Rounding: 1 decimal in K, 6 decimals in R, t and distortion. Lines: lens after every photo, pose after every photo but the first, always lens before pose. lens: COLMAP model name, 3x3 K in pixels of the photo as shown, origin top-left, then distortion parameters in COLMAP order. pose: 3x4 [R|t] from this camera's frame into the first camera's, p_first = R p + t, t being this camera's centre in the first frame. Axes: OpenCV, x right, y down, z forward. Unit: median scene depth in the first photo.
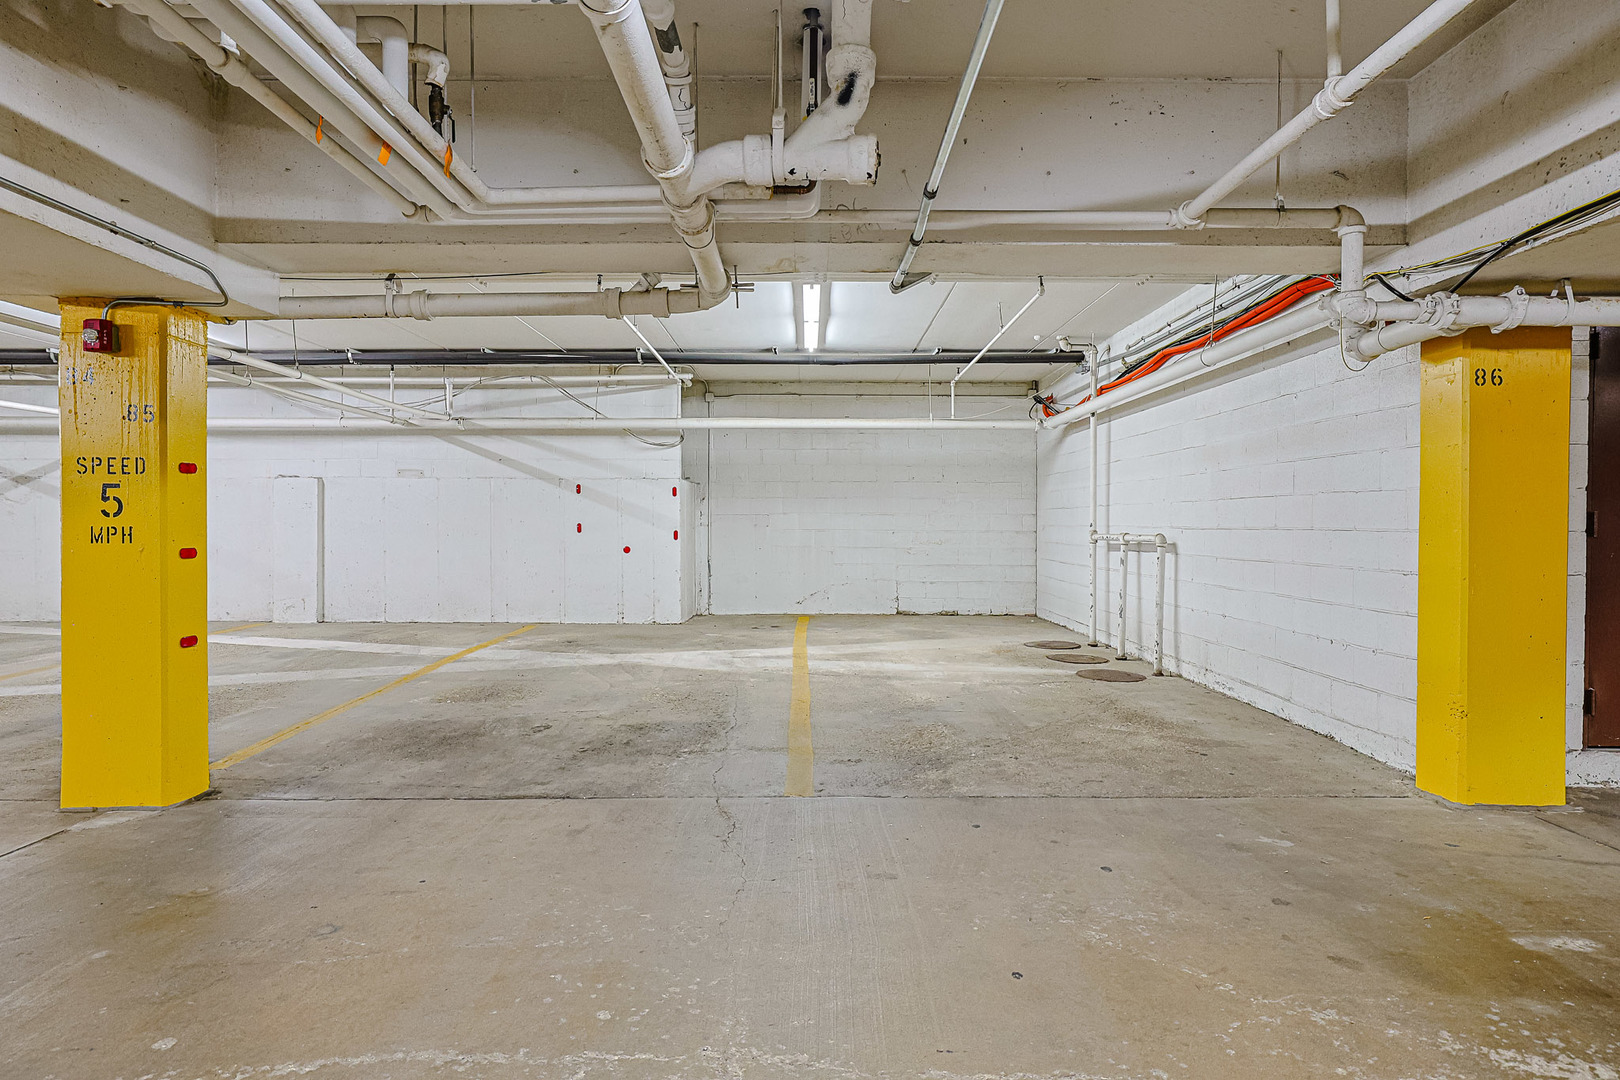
lens RADIAL K [[887.3, 0, 807.9], [0, 887.3, 538.9], [0, 0, 1]] dist [-0.016006, 0.014095]
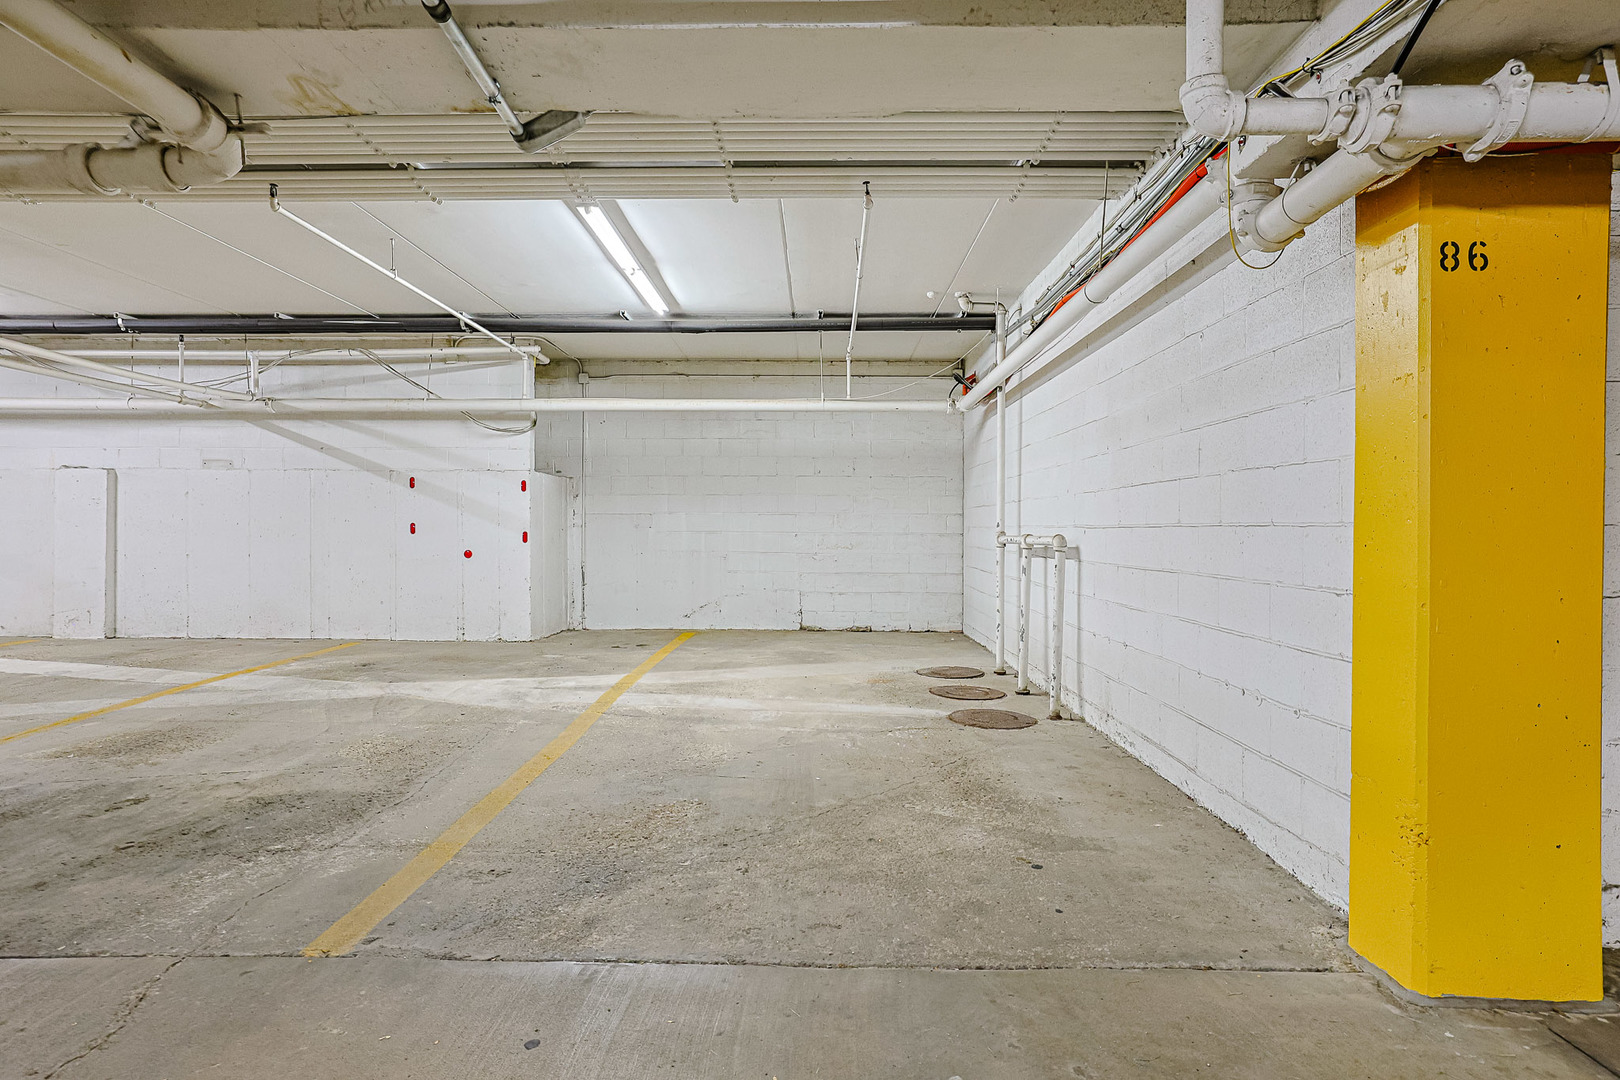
lens RADIAL K [[887.3, 0, 799.5], [0, 887.3, 540.1], [0, 0, 1]] dist [-0.016006, 0.014095]
pose [[0.999814, 0.002486, -0.019105, 0.184786], [-0.002591, 0.999982, -0.005450, 0.003626], [0.019091, 0.005499, 0.999803, 0.220835]]
